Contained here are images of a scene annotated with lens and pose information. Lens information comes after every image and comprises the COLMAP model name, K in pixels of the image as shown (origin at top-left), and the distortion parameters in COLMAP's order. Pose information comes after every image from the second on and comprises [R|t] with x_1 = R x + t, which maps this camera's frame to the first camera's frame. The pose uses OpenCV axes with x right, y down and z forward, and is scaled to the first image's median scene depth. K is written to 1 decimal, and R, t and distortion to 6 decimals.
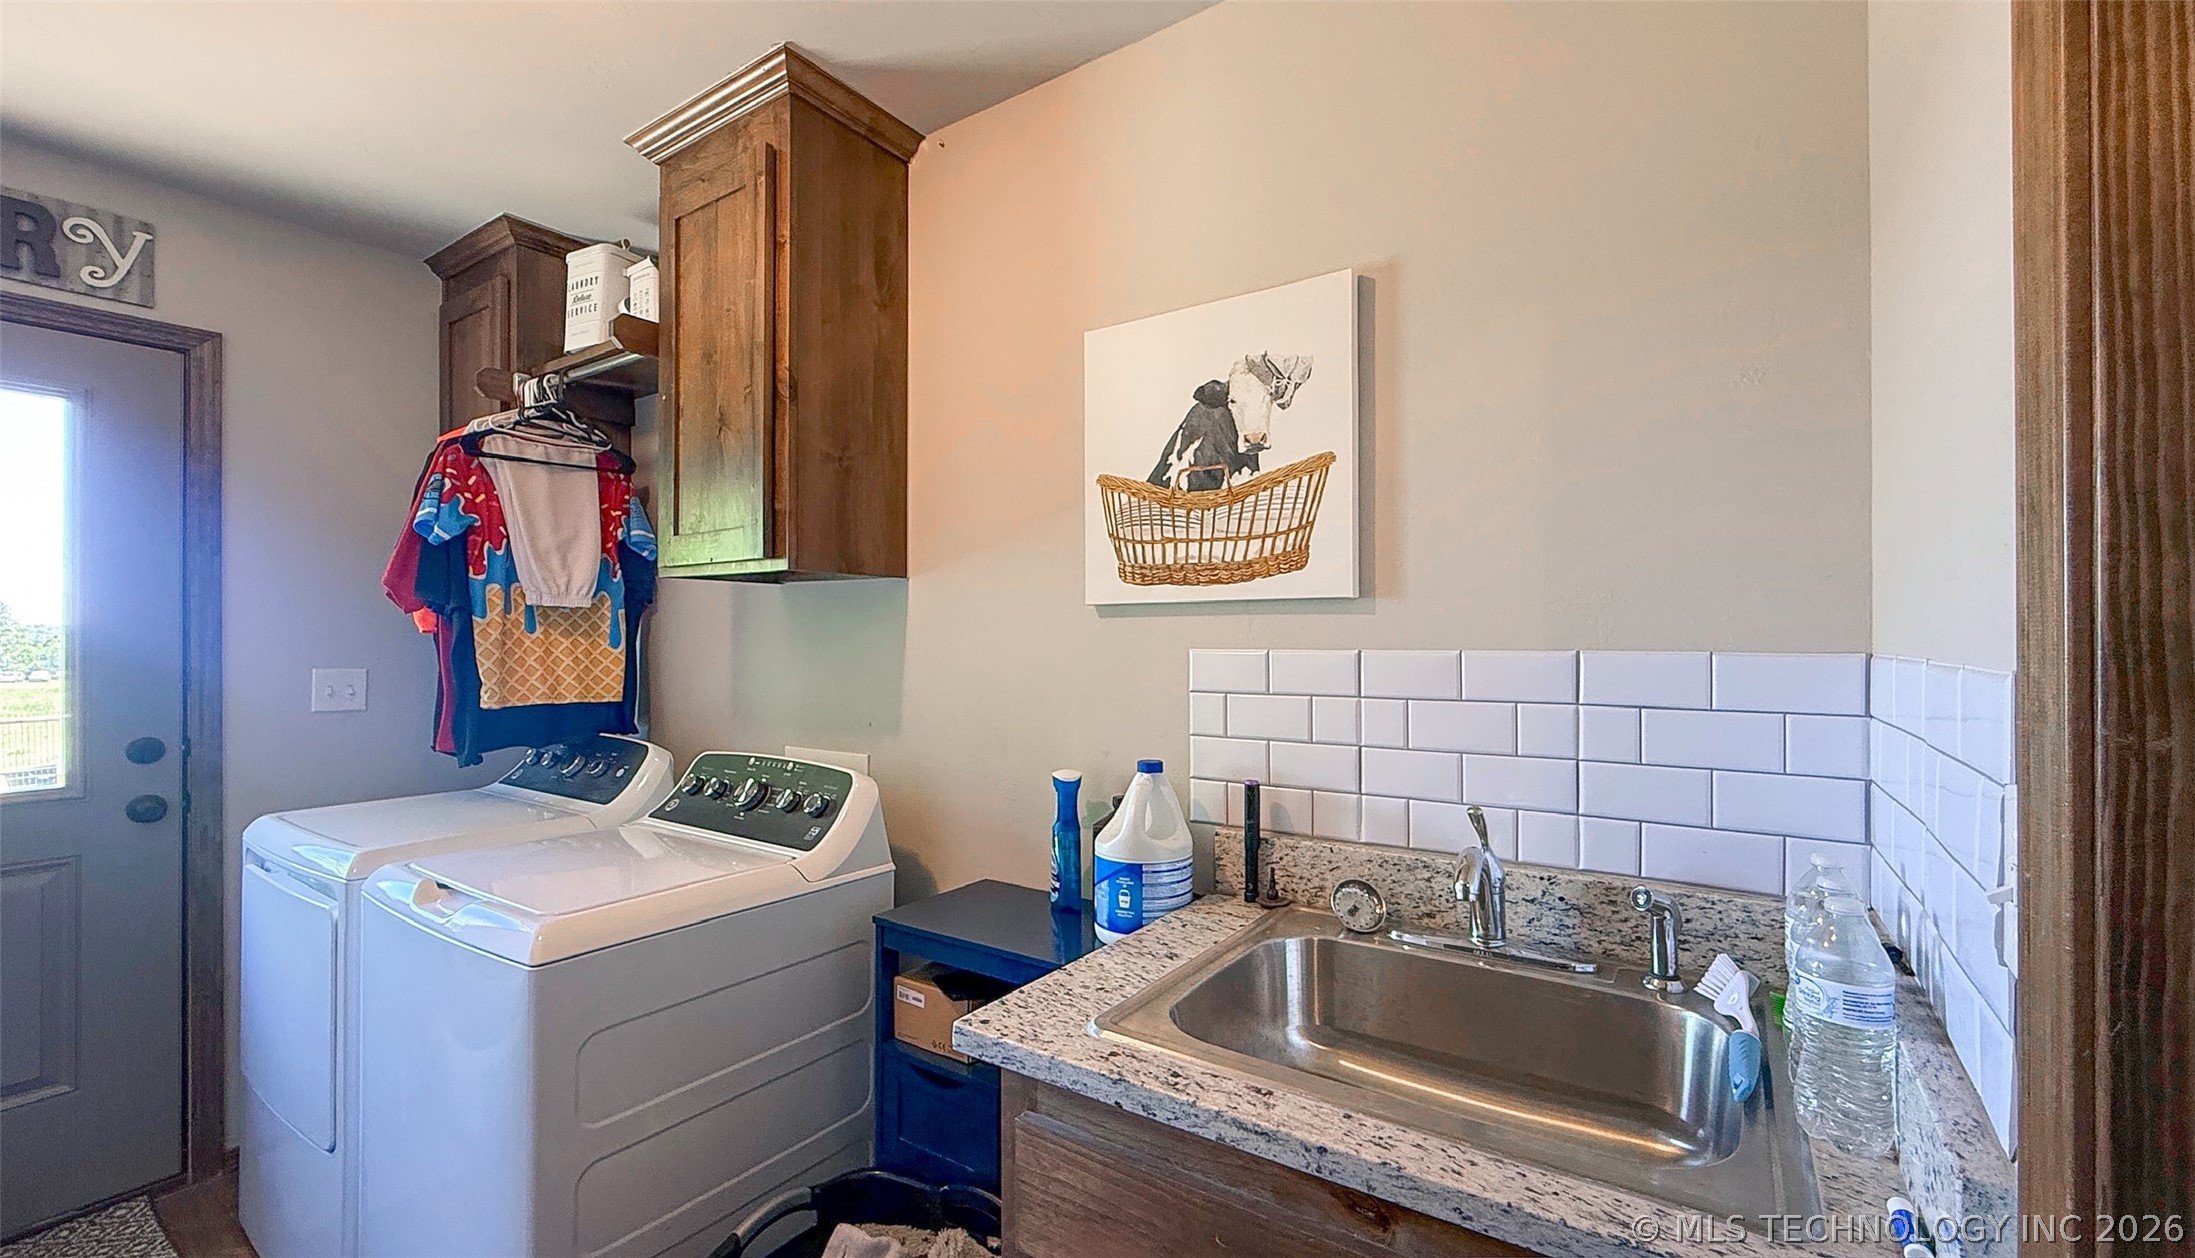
lens RADIAL K [[894.4, 0, 1102.0], [0, 894.4, 630.5], [0, 0, 1]] dist [0.000150, -0.000406]
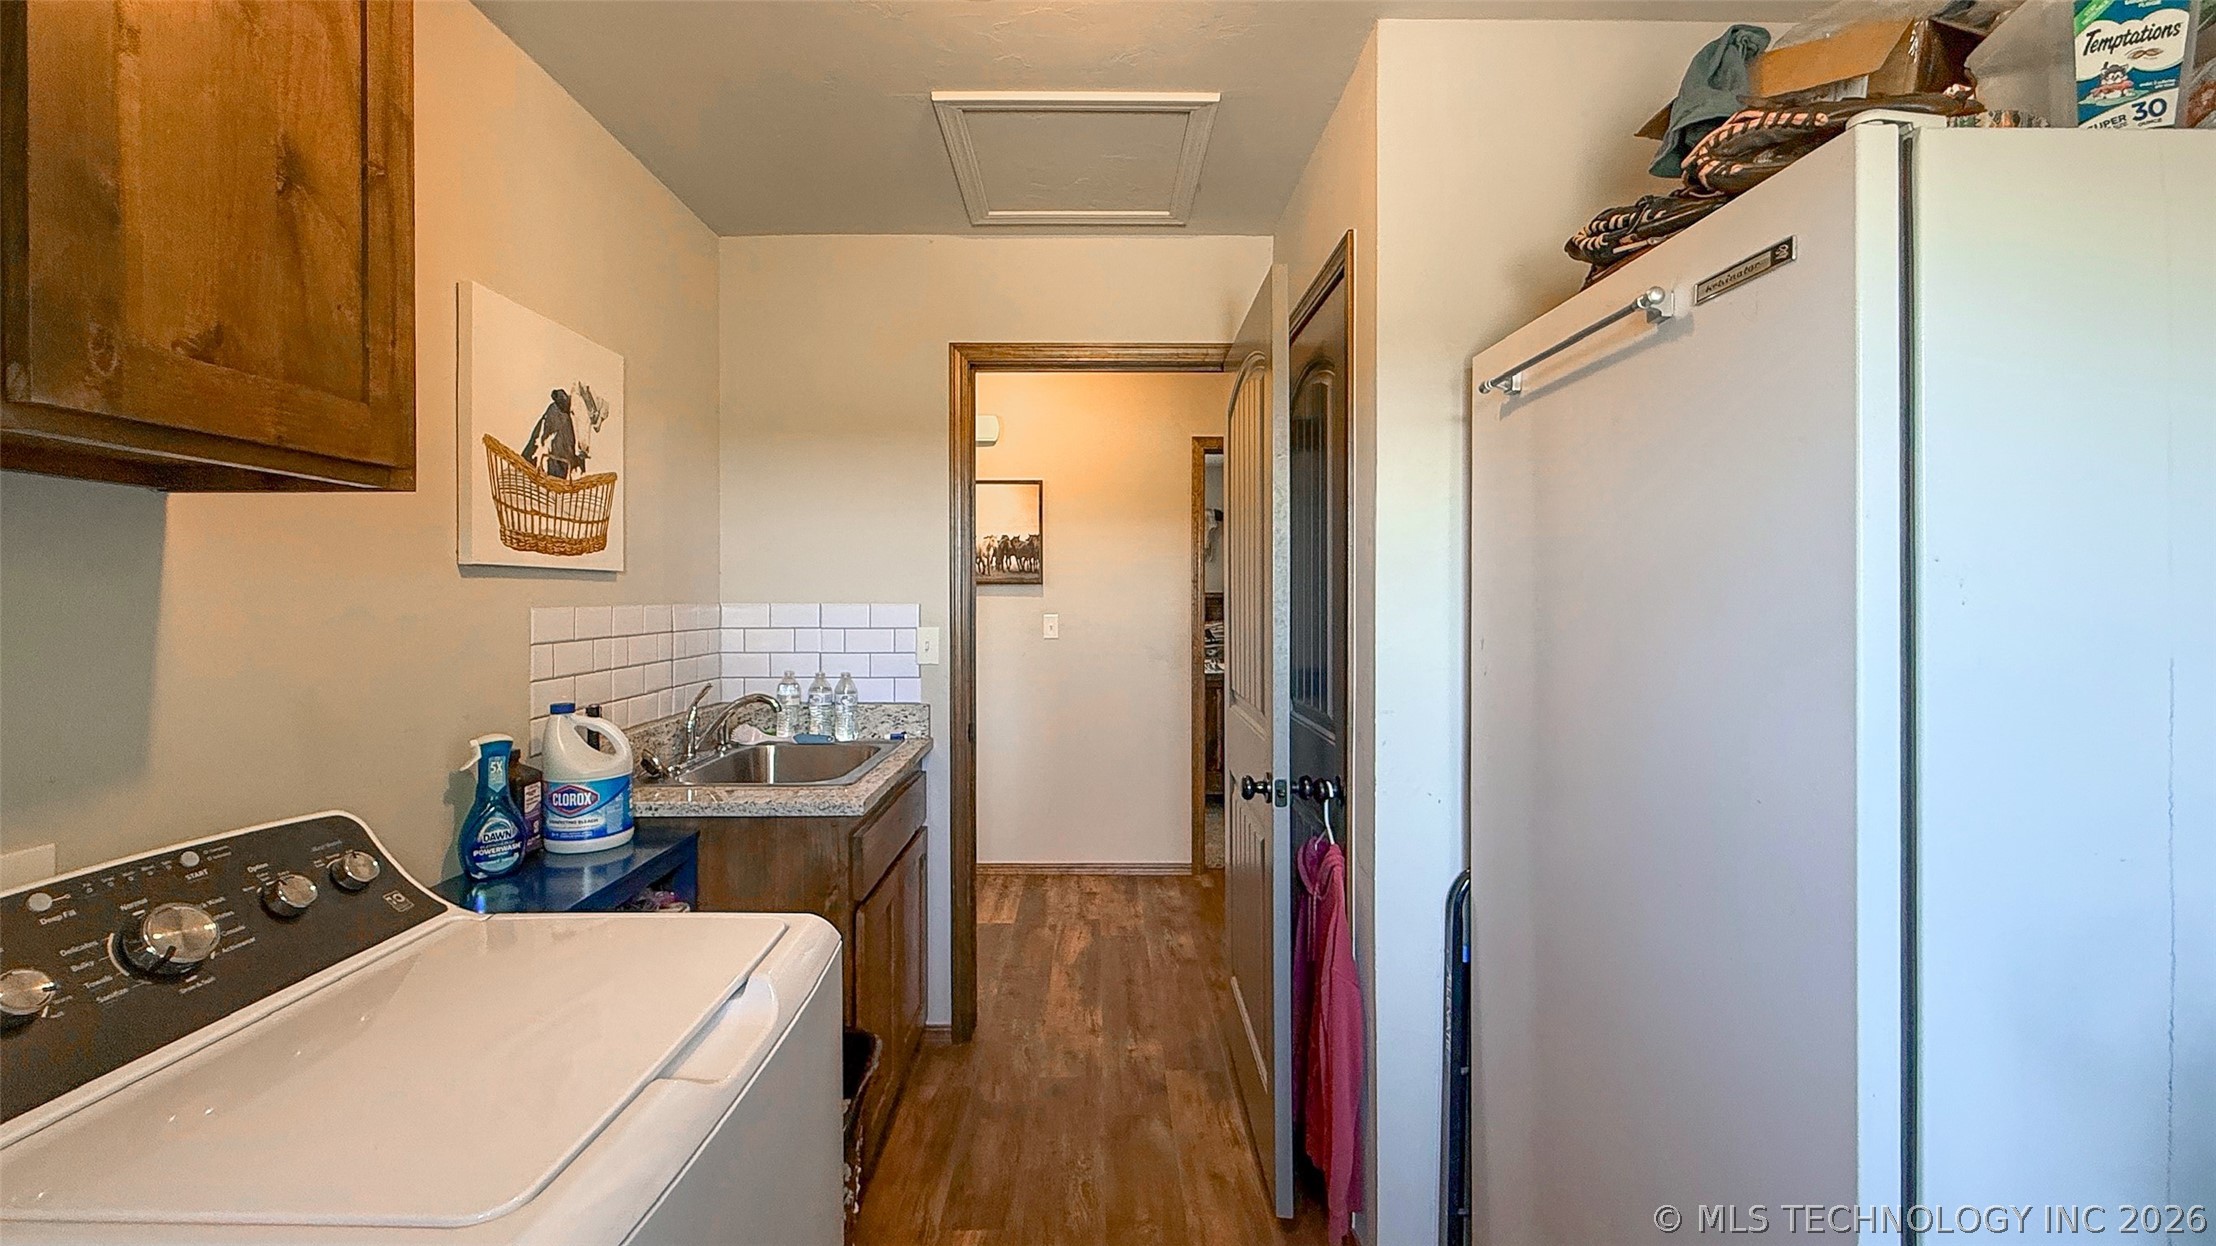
lens RADIAL K [[884.0, 0, 1110.9], [0, 884.0, 605.9], [0, 0, 1]] dist [0.000175, -0.000245]
pose [[-0.572570, -0.009674, 0.819799, -1.292884], [-0.009241, 0.999943, 0.005345, 0.005194], [-0.819804, -0.004515, -0.572627, 1.063417]]
